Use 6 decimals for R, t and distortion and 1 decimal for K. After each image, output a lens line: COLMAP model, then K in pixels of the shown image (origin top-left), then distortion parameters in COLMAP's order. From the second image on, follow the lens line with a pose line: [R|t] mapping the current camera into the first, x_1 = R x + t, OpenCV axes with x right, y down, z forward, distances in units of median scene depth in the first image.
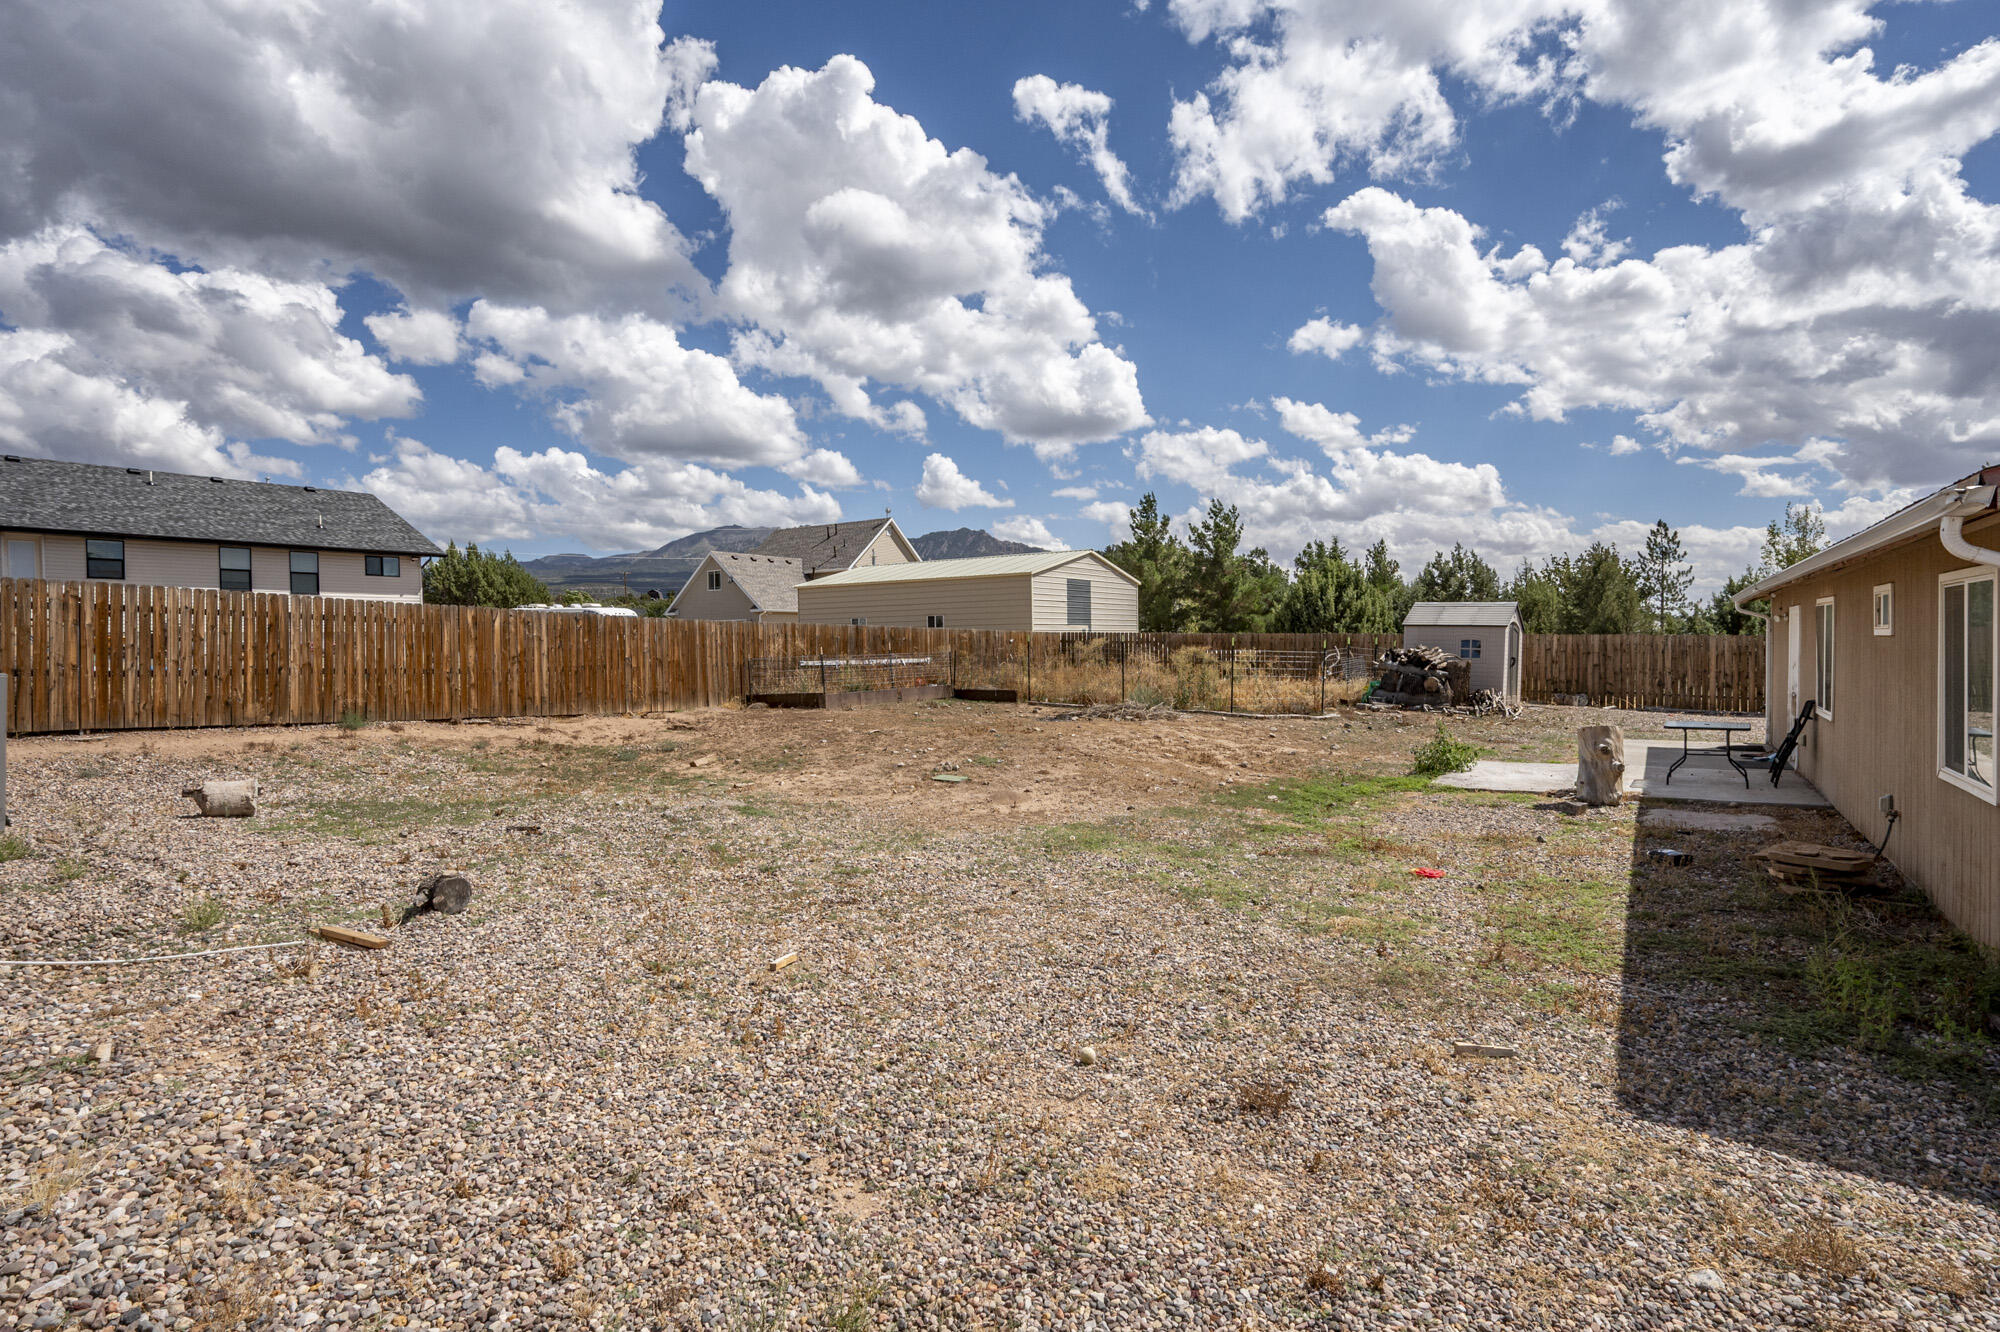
lens RADIAL K [[1076.9, 0, 1005.2], [0, 1076.9, 659.9], [0, 0, 1]] dist [0.022450, -0.000228]
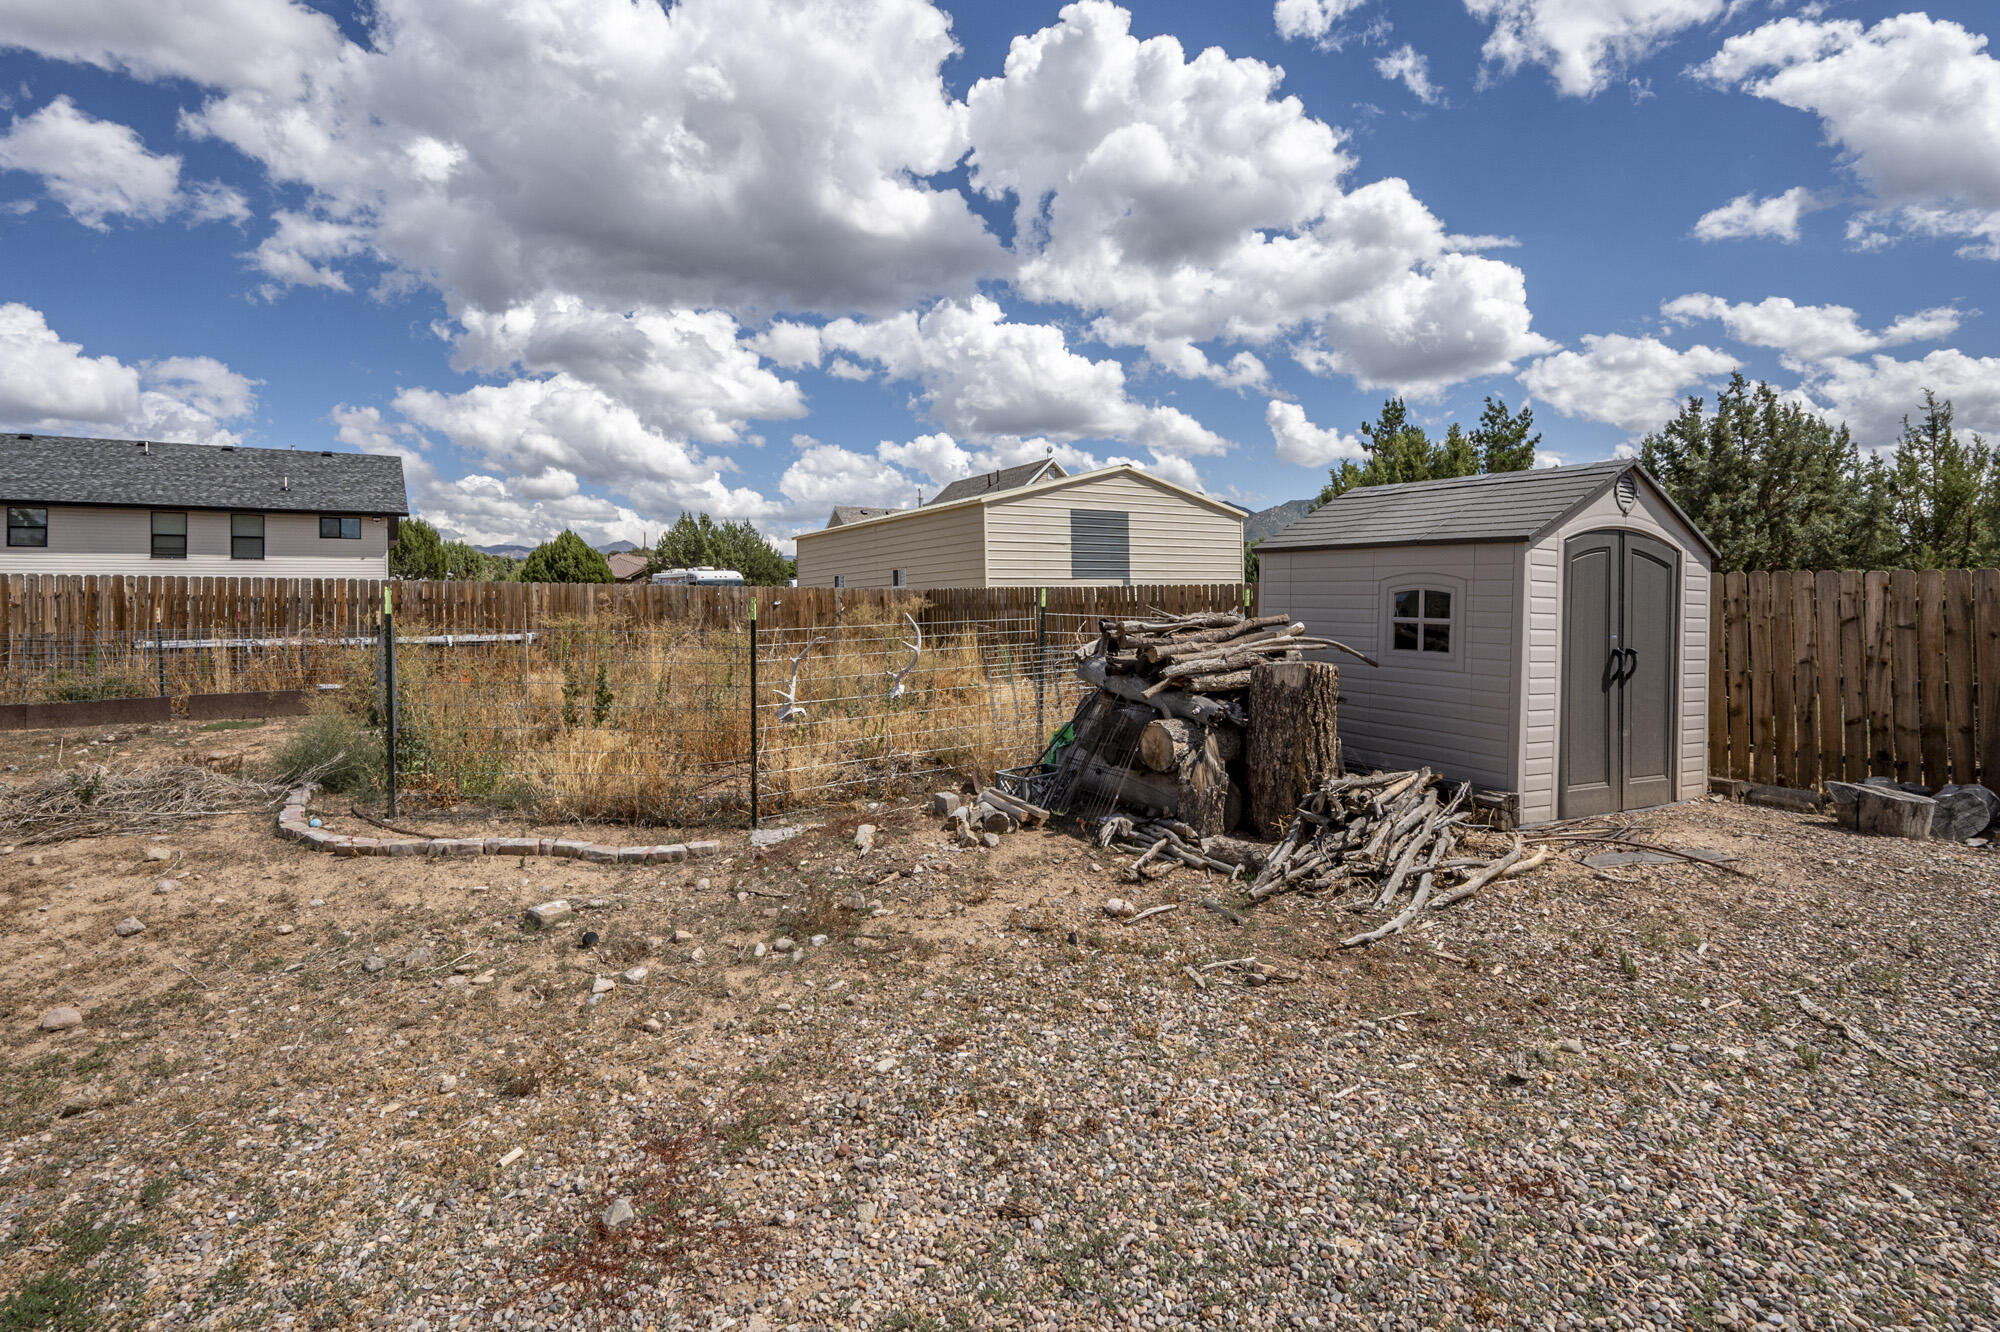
lens RADIAL K [[966.5, 0, 962.2], [0, 966.5, 626.1], [0, 0, 1]] dist [0.006444, 0.000336]
pose [[0.892270, 0.006156, -0.451461, 0.156701], [-0.003828, 0.999974, 0.006071, -0.003588], [0.451486, -0.003689, 0.892270, 0.250826]]
